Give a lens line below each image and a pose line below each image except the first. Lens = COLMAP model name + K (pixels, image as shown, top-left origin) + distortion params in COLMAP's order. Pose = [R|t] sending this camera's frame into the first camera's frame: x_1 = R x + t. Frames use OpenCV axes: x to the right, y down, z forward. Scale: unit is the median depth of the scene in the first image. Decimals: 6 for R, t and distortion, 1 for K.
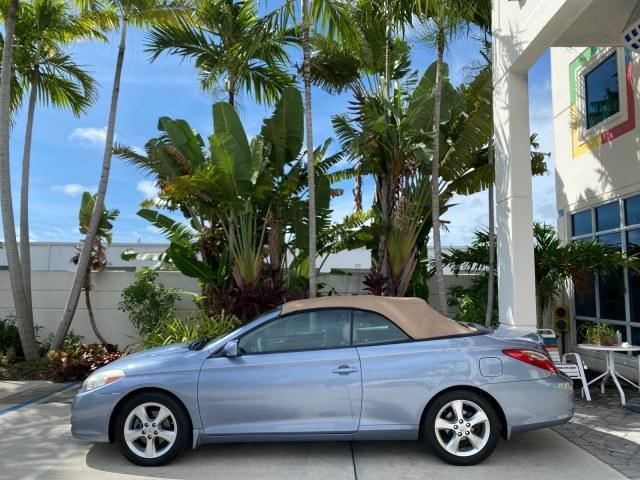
lens RADIAL K [[492.8, 0, 320.1], [0, 492.8, 237.9], [0, 0, 1]] dist [0.022382, -0.027174]
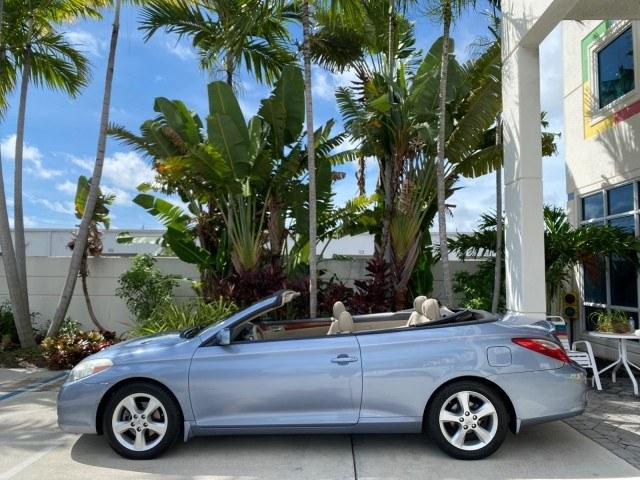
lens RADIAL K [[492.8, 0, 319.4], [0, 492.8, 239.8], [0, 0, 1]] dist [0.022382, -0.027174]
pose [[0.999952, -0.001455, -0.009676, 0.005881], [0.001746, 0.999546, 0.030089, 0.004989], [0.009628, -0.030104, 0.999500, 0.030049]]
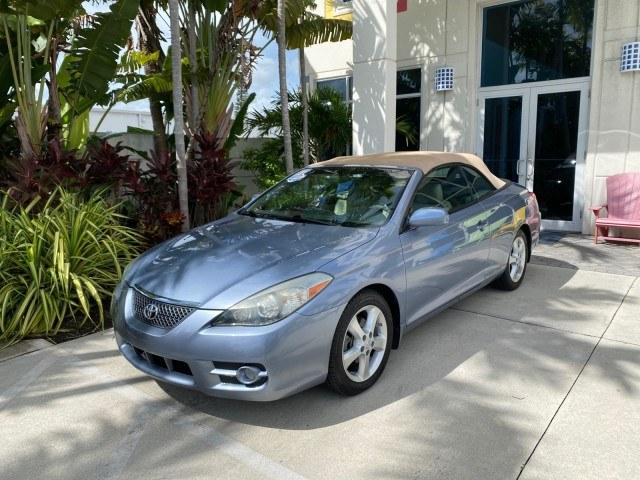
lens RADIAL K [[492.8, 0, 319.0], [0, 492.8, 238.5], [0, 0, 1]] dist [0.022382, -0.027174]
pose [[0.623625, -0.147135, 0.767752, -0.426196], [-0.056880, 0.970983, 0.232285, 0.039812], [-0.779652, -0.188528, 0.597160, 0.312247]]
